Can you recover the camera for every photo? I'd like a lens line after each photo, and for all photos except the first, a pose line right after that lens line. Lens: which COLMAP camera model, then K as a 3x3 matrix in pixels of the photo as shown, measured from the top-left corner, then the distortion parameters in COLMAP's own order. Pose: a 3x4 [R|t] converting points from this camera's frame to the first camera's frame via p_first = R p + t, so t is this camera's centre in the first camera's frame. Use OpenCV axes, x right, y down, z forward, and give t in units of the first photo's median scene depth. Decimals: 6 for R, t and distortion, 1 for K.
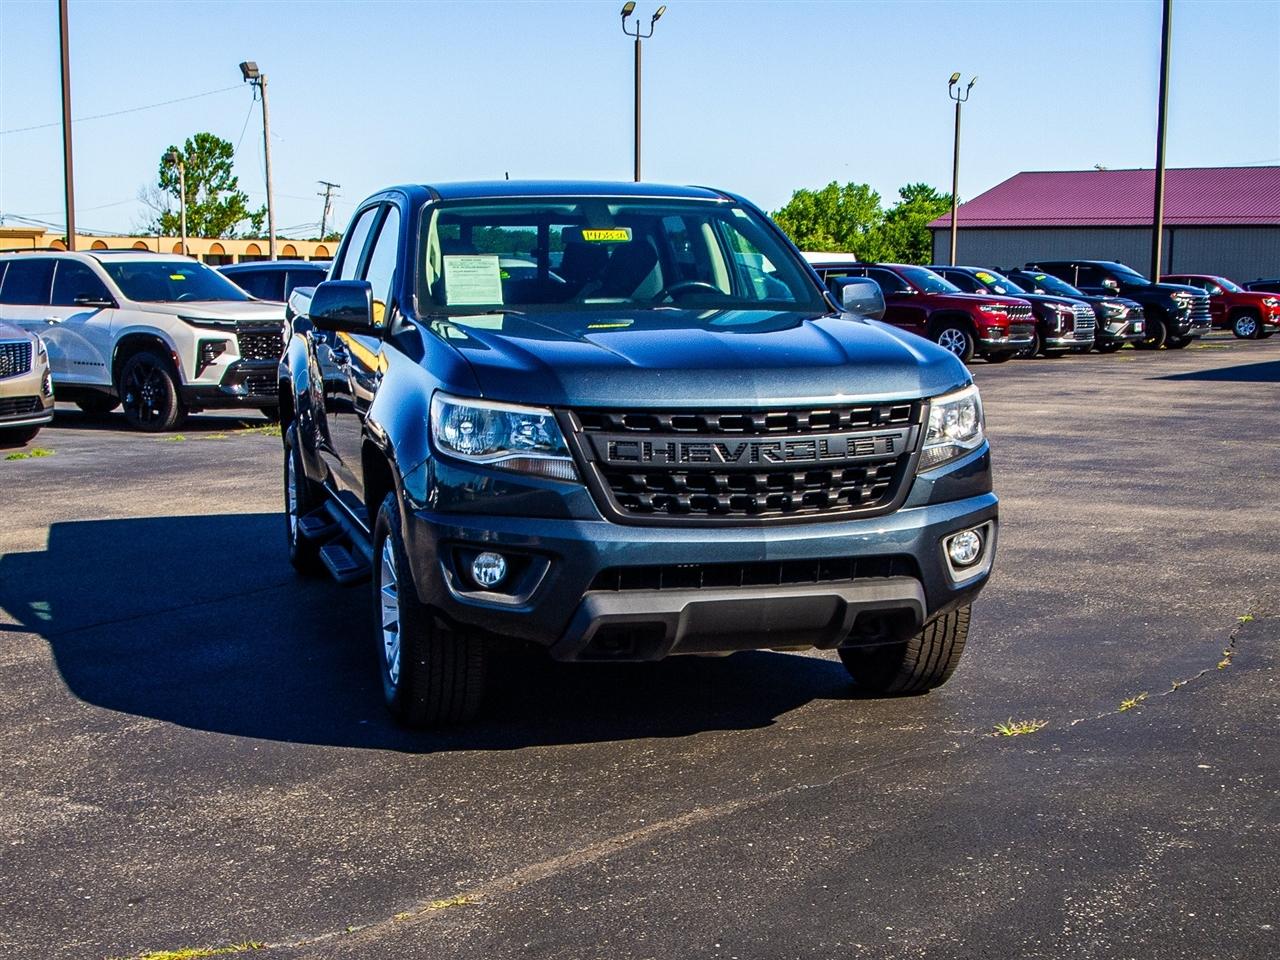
lens RADIAL K [[2023.8, 0, 640.1], [0, 2023.8, 507.5], [0, 0, 1]] dist [-0.054835, 0.037960]
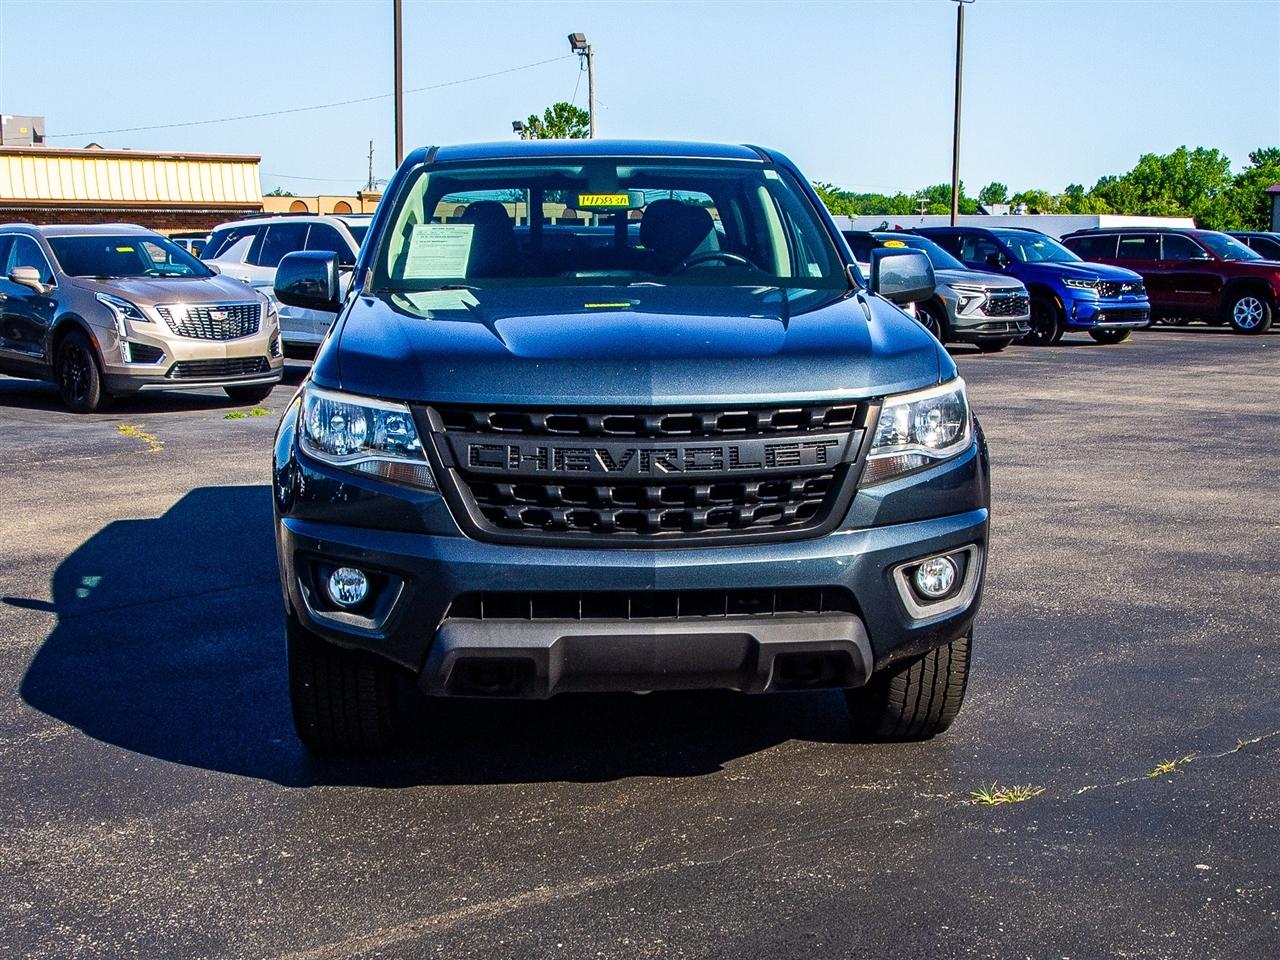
lens RADIAL K [[1899.0, 0, 640.0], [0, 1899.0, 480.0], [0, 0, 1]] dist [-0.035092, -0.043184]
pose [[0.979557, 0.027804, -0.199235, 0.199415], [-0.025232, 0.999562, 0.015433, -0.029476], [0.199576, -0.010091, 0.979830, 0.216630]]
